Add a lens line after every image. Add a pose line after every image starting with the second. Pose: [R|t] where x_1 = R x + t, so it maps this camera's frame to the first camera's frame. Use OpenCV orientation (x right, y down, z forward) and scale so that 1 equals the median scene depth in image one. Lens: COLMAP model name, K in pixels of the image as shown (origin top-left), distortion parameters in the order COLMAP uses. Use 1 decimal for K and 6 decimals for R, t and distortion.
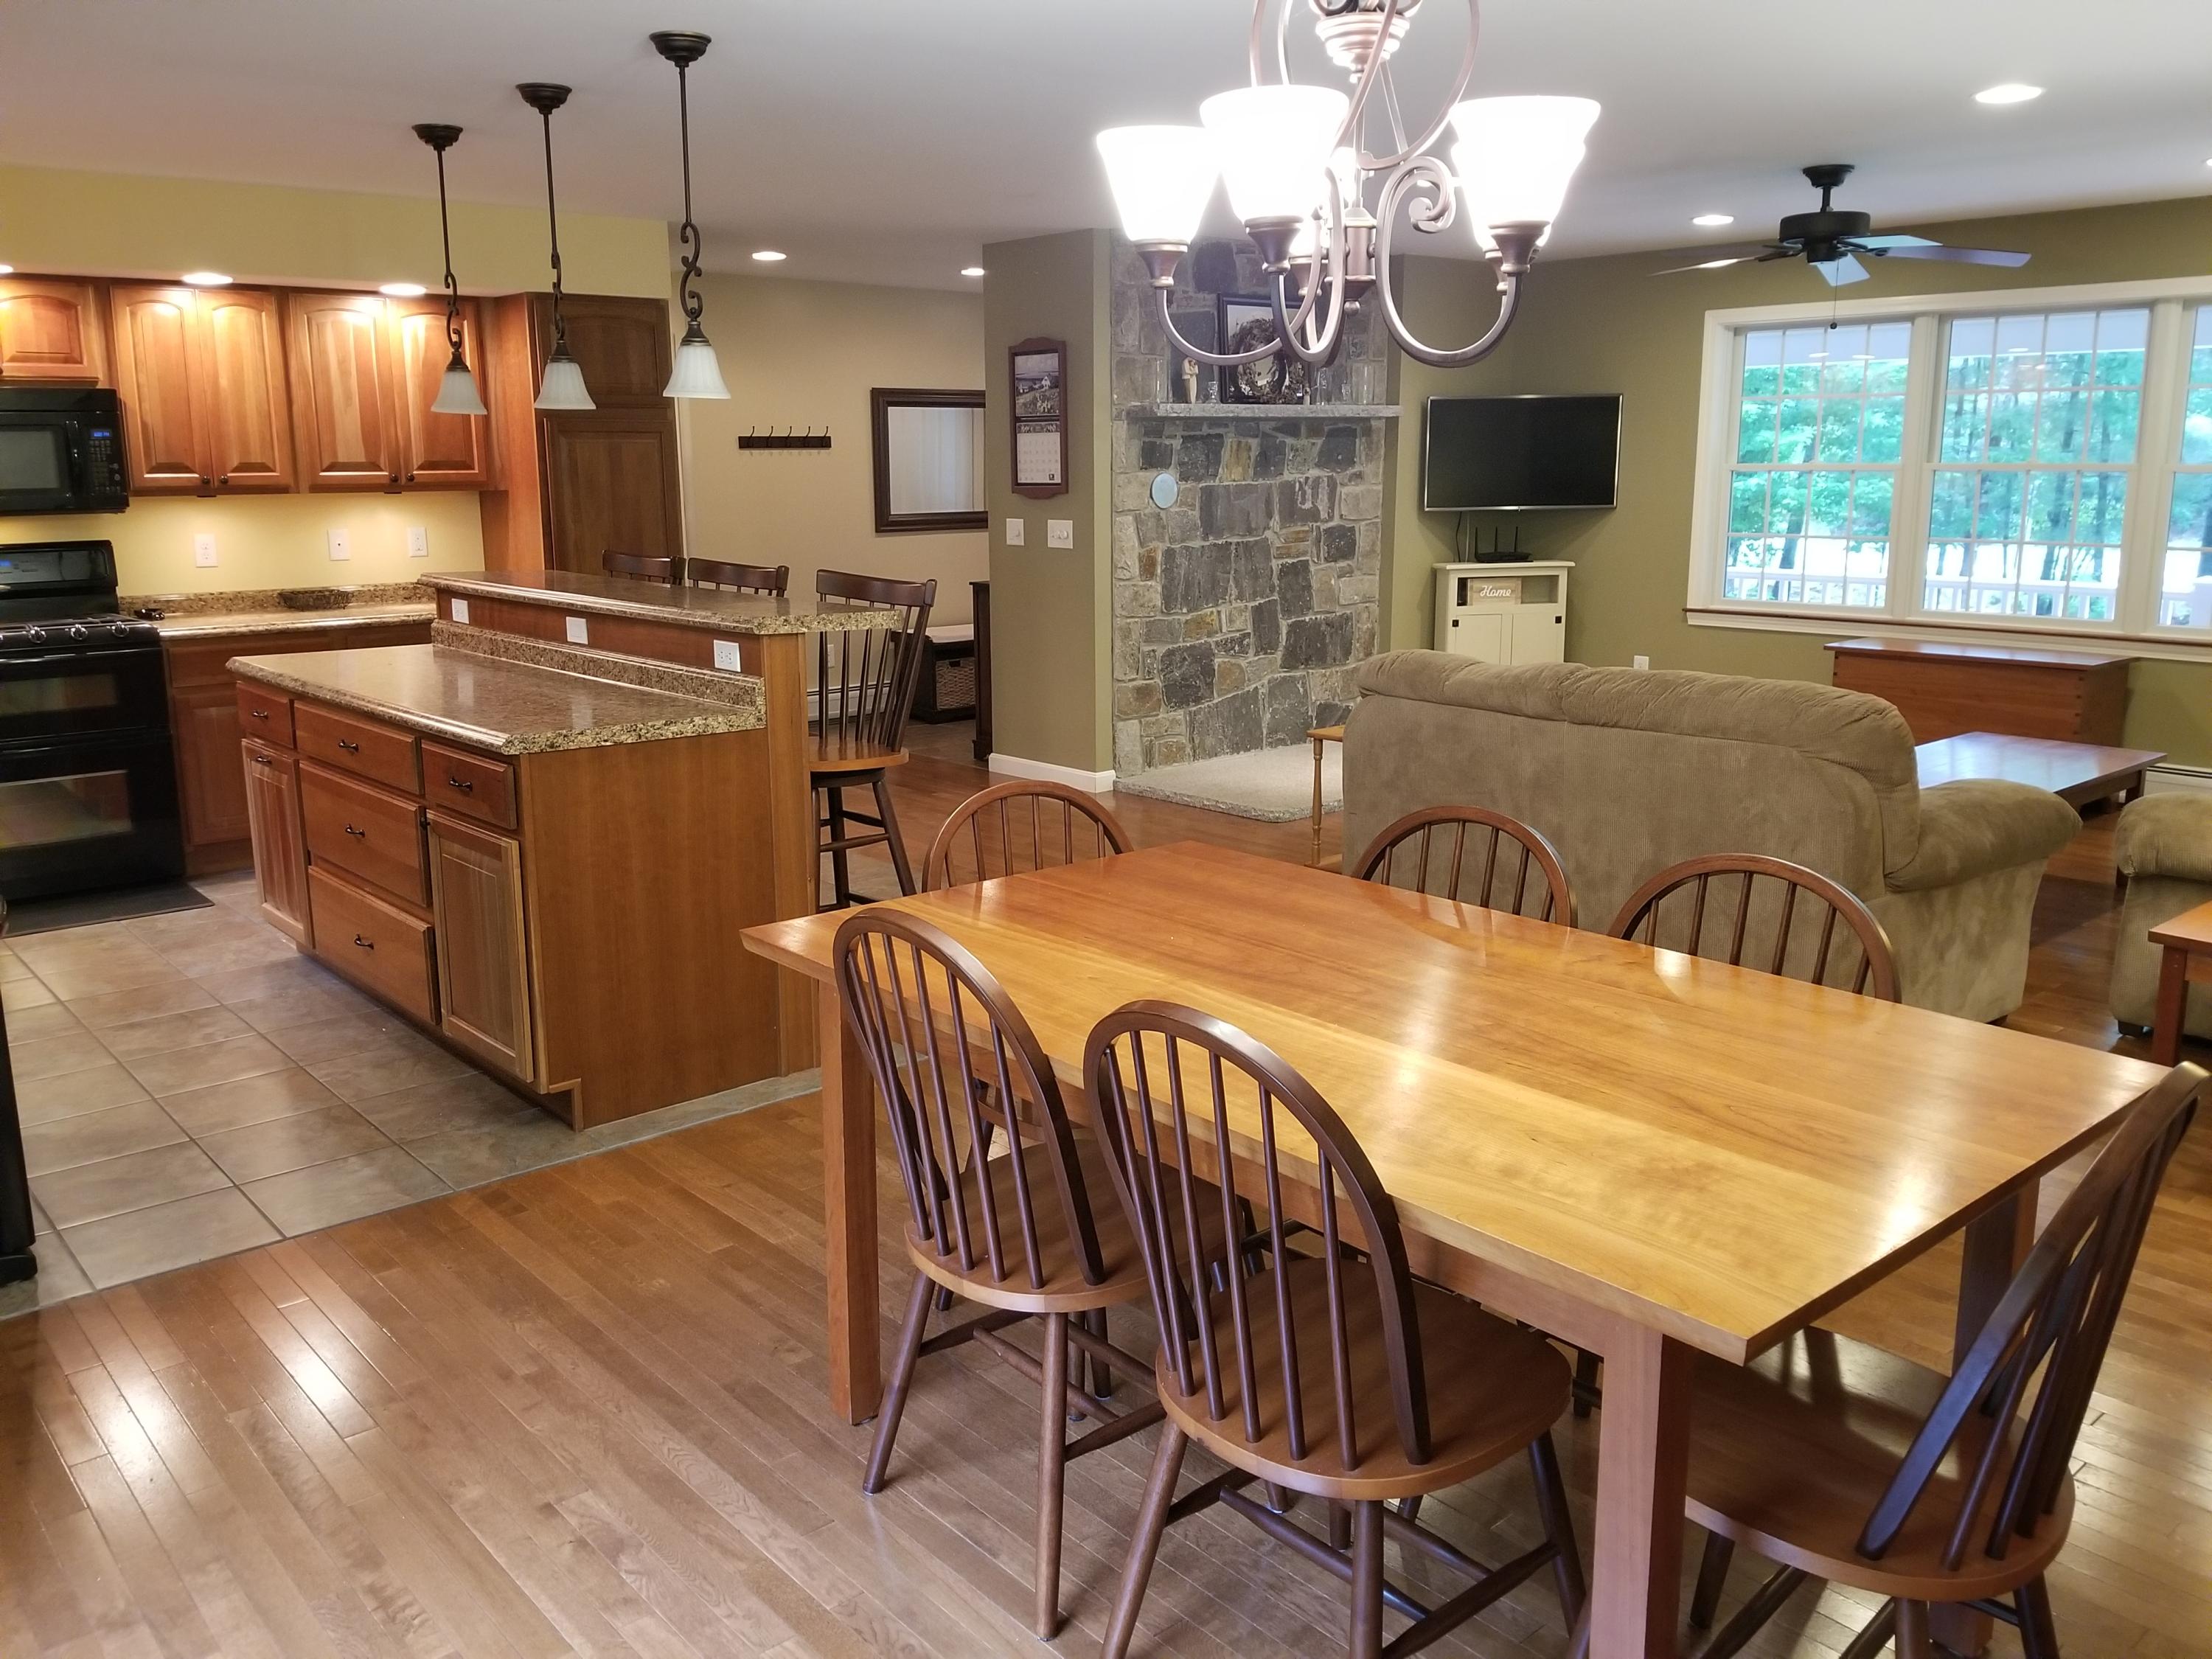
lens RADIAL K [[1753.9, 0, 1099.9], [0, 1753.9, 790.4], [0, 0, 1]] dist [0.085759, -0.089749]
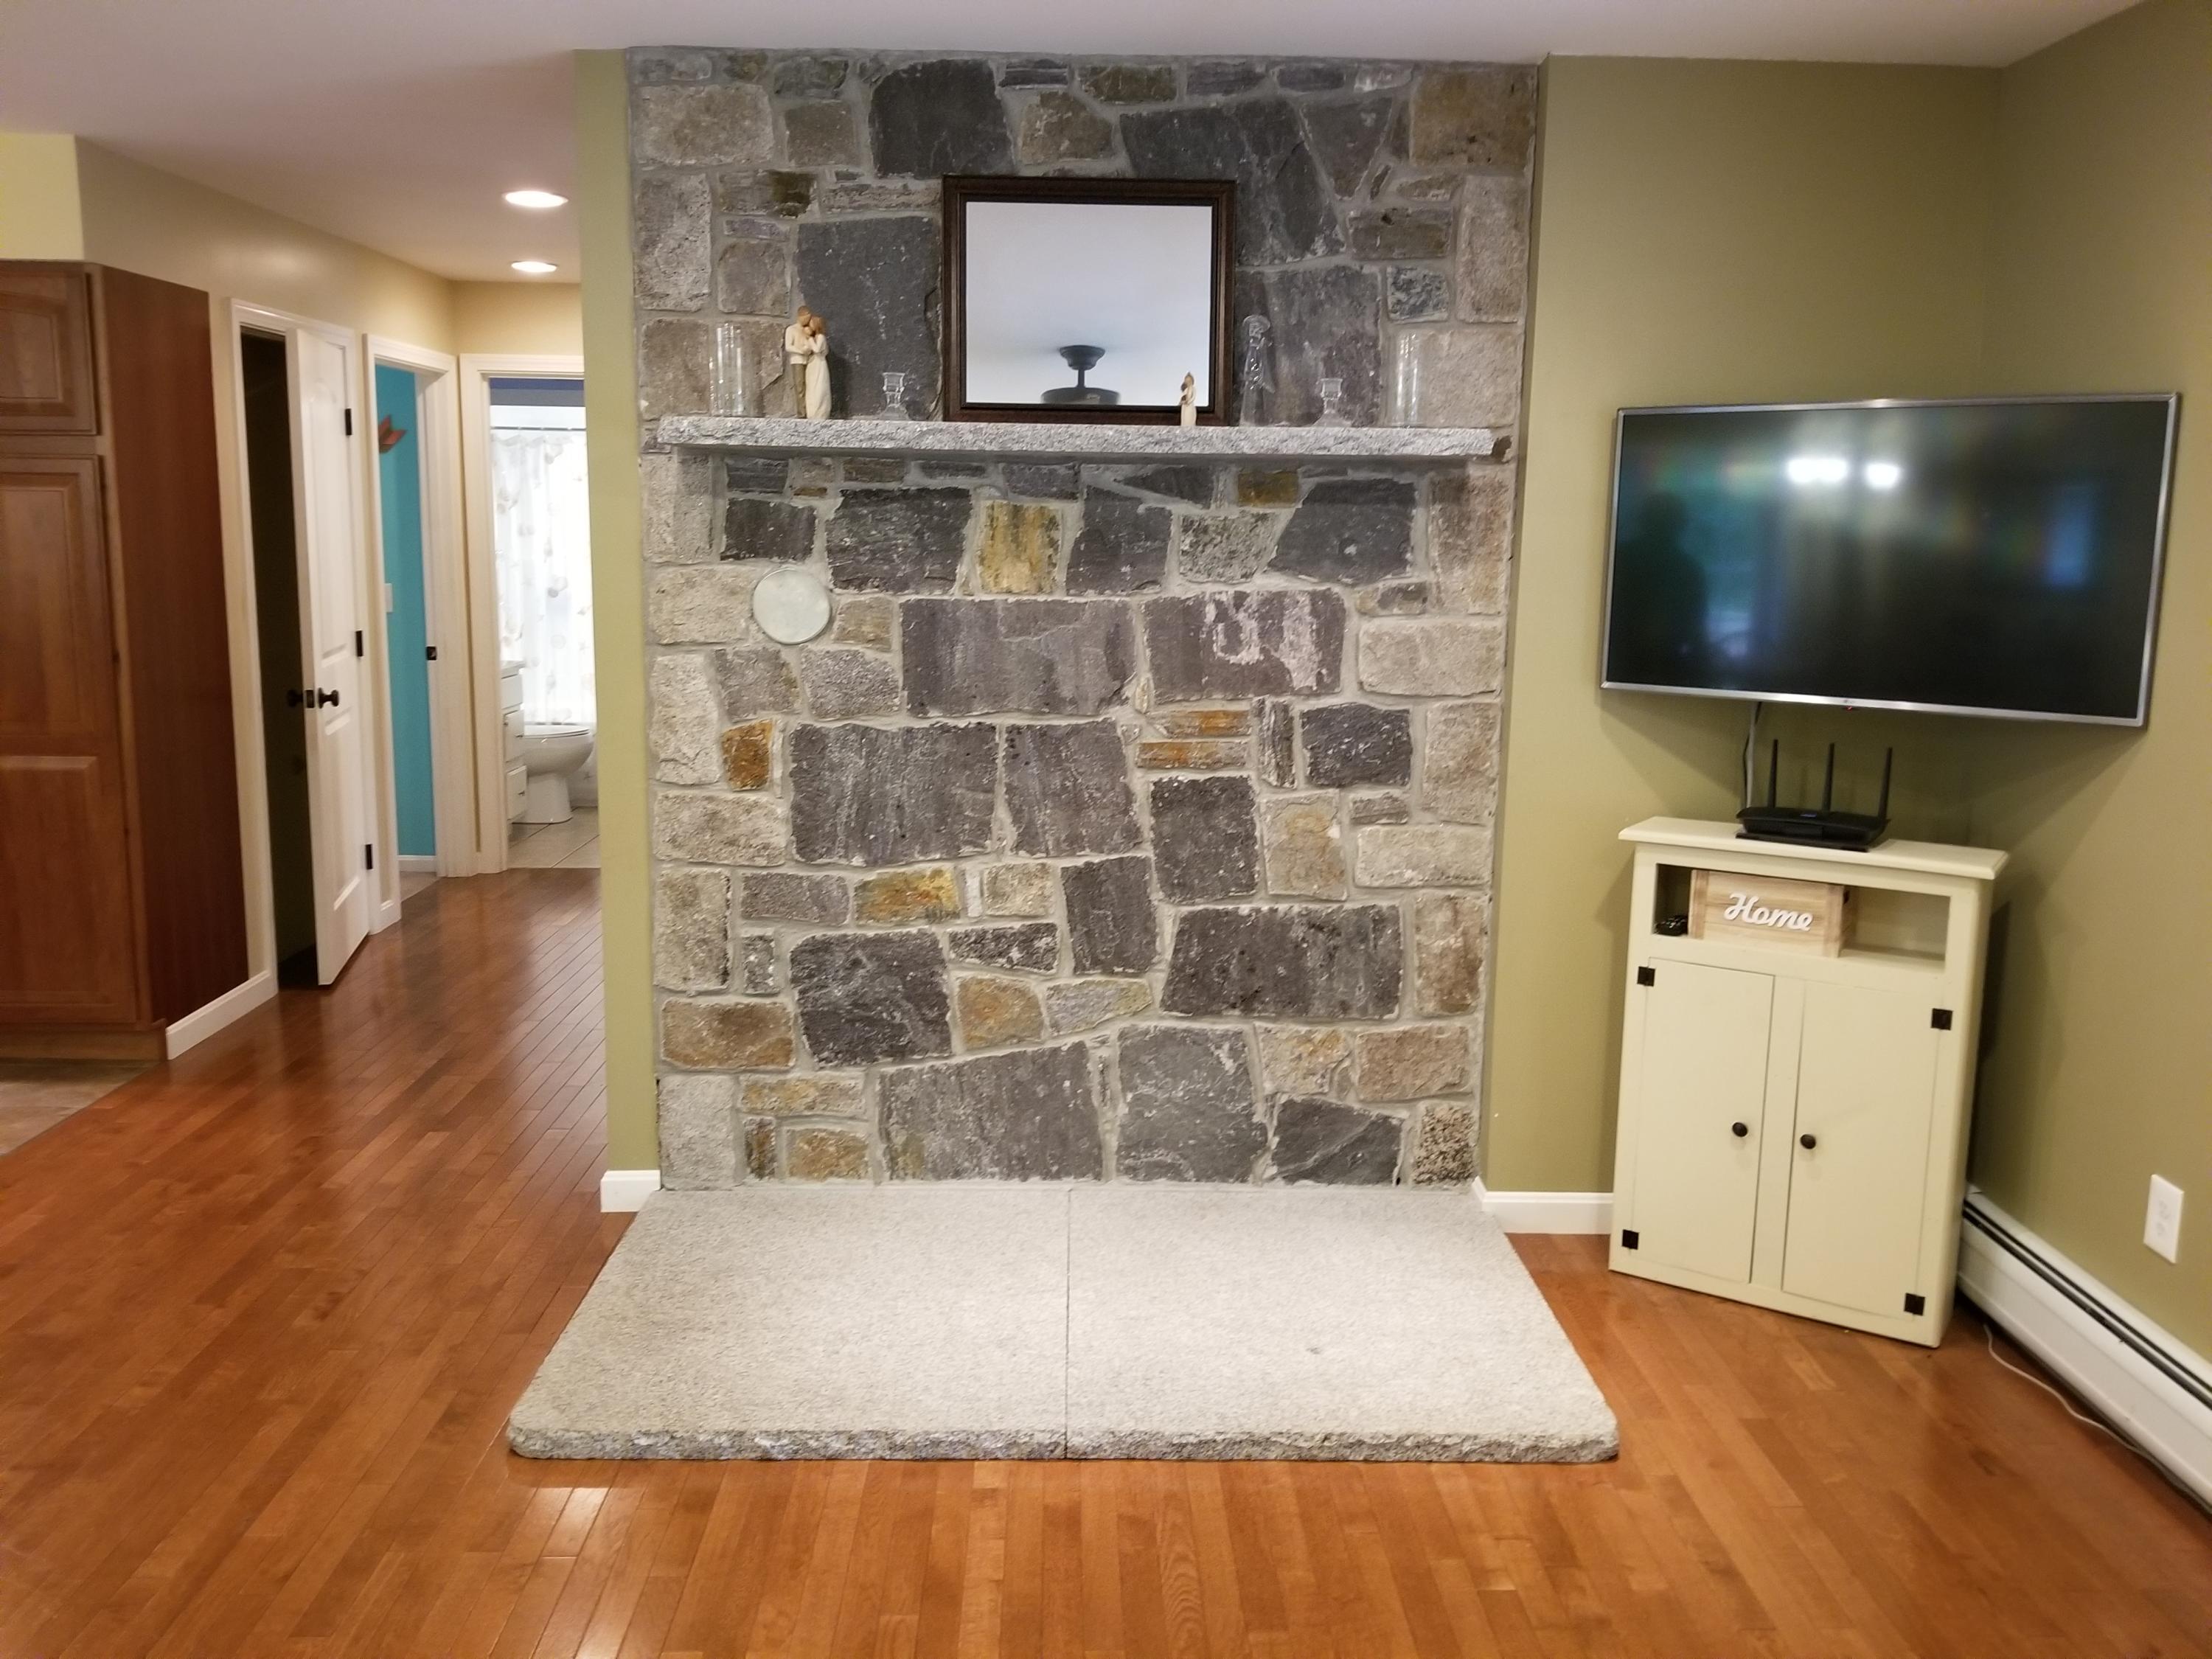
lens RADIAL K [[1753.9, 0, 1099.9], [0, 1753.9, 790.4], [0, 0, 1]] dist [0.085759, -0.089749]
pose [[0.768186, 0.114507, -0.629904, 0.380222], [-0.142543, 0.989770, 0.006090, -0.129941], [0.624157, 0.085109, 0.776649, 0.659041]]
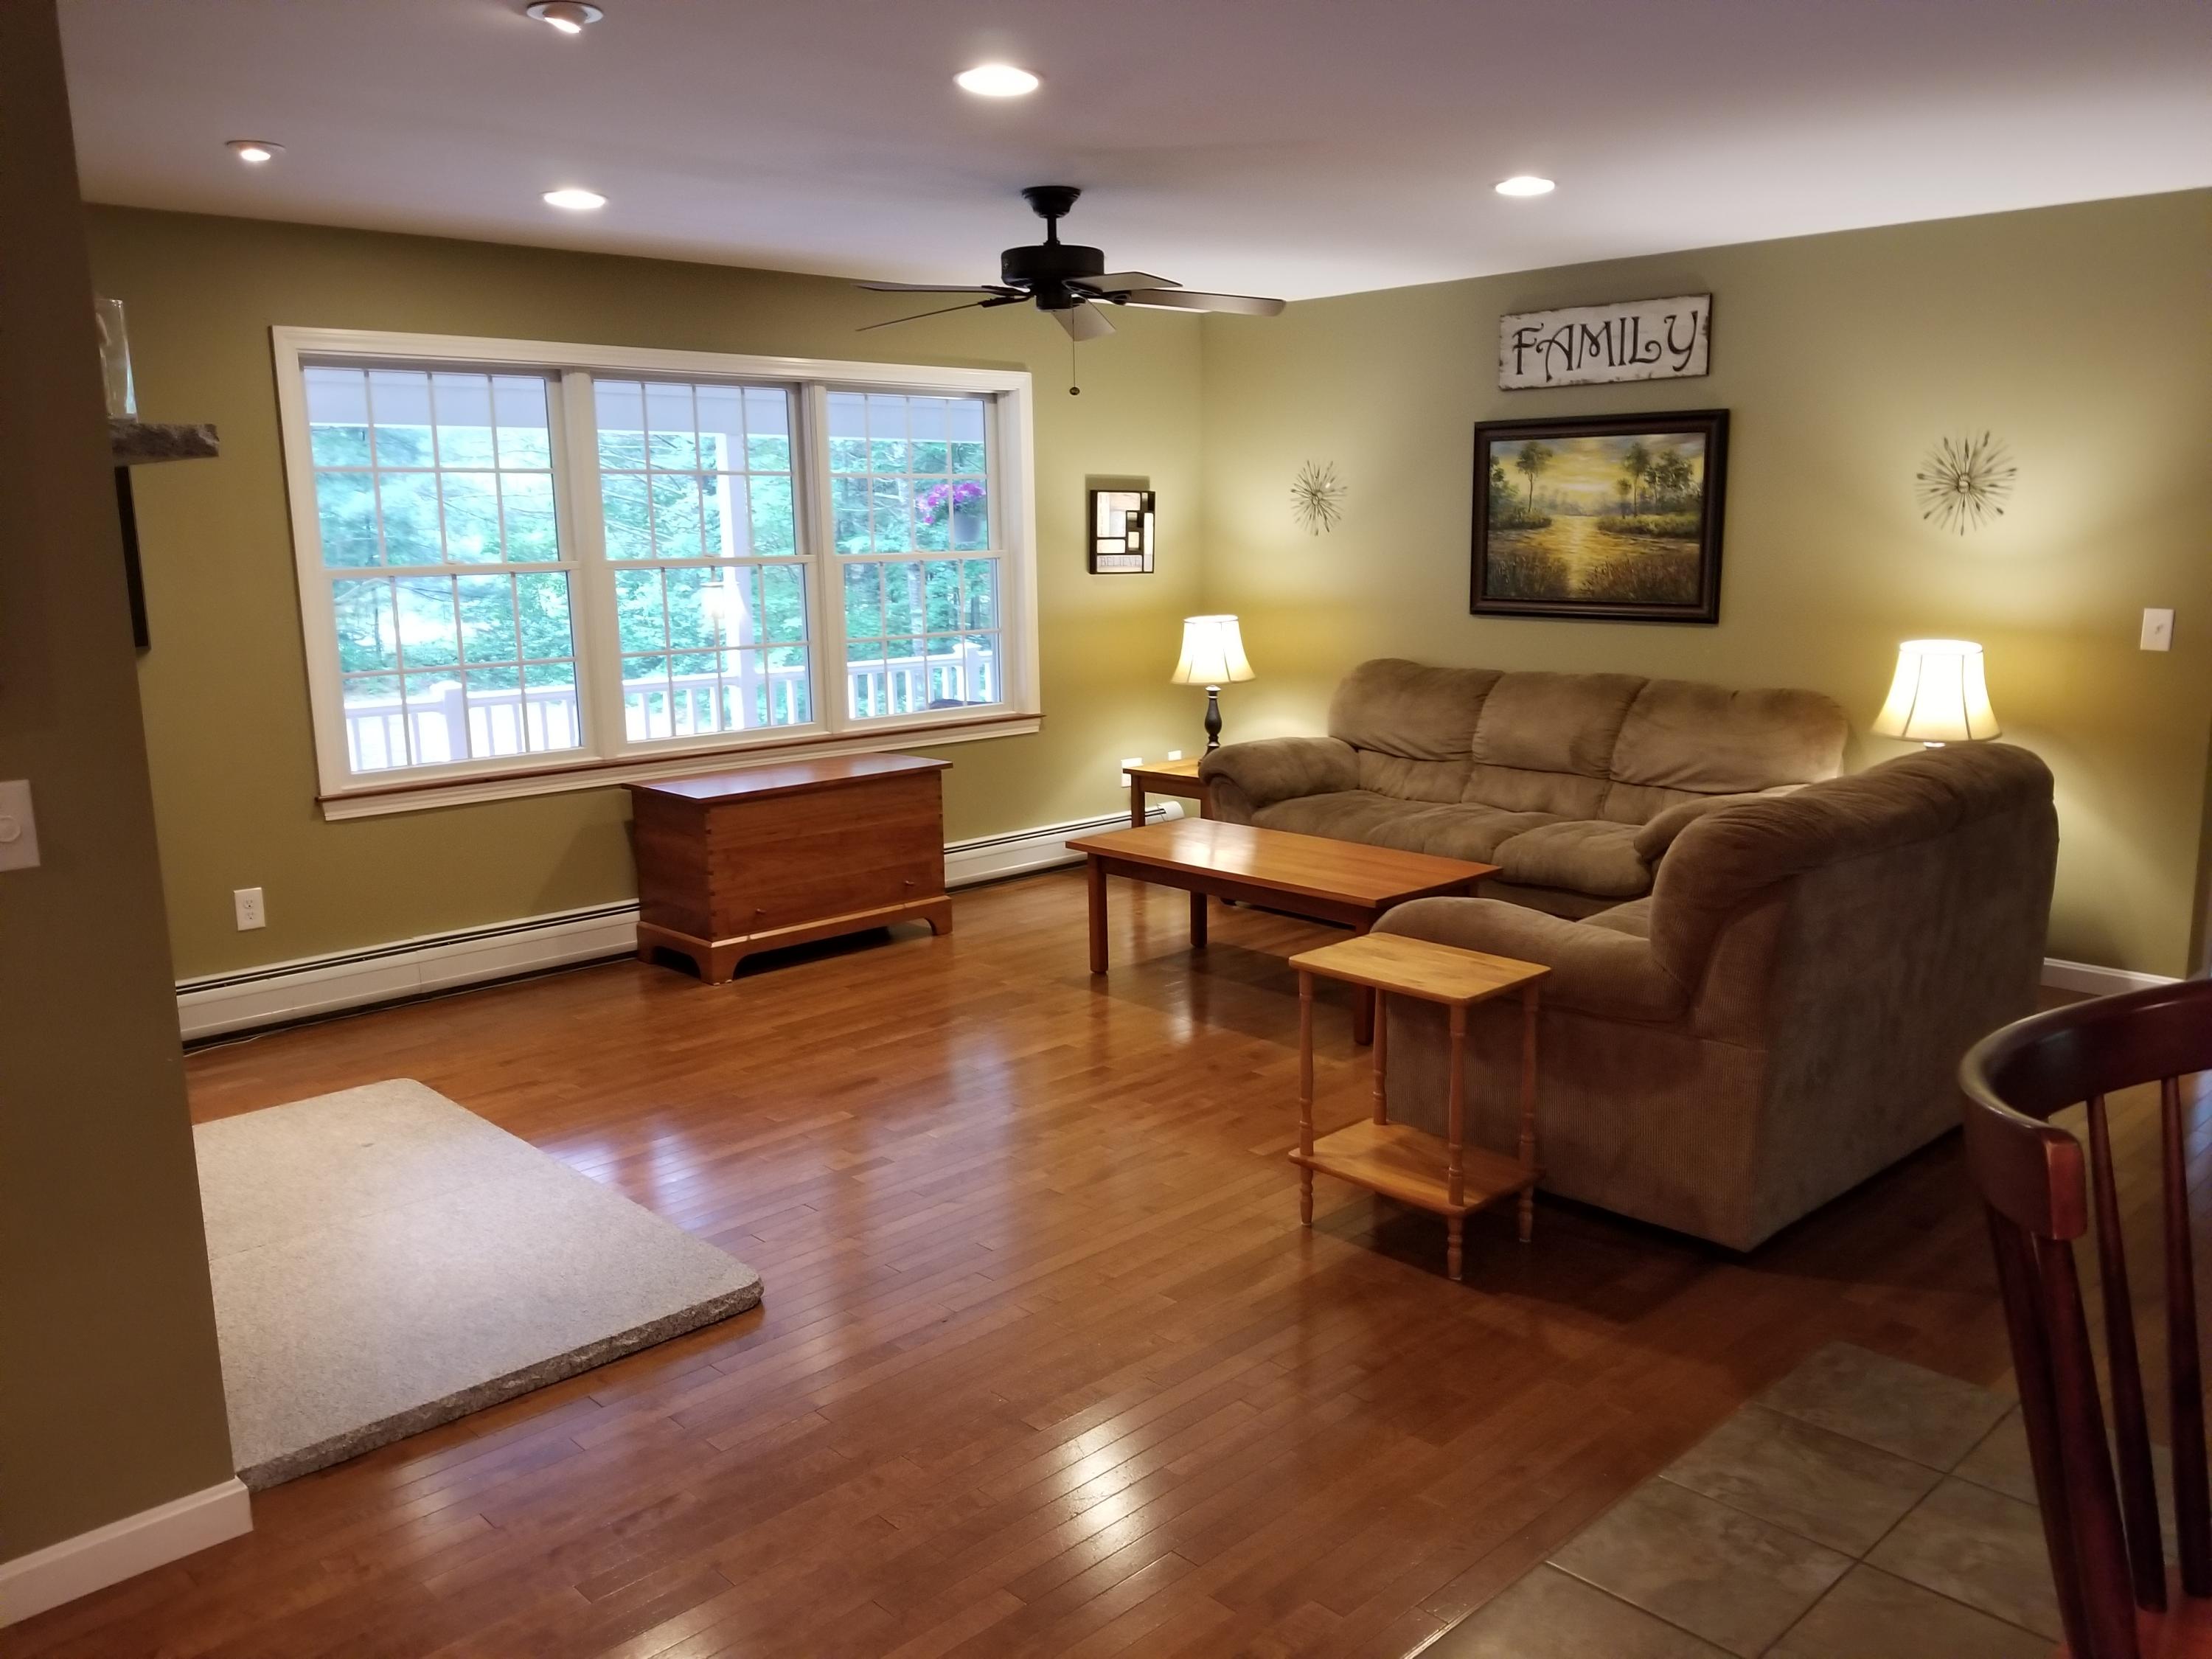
lens RADIAL K [[1753.9, 0, 1099.9], [0, 1753.9, 790.4], [0, 0, 1]] dist [0.085759, -0.089749]
pose [[-0.047532, -0.154186, 0.986898, -0.317071], [0.214841, 0.963312, 0.160849, -0.153857], [-0.975492, 0.219672, -0.012663, 0.766850]]
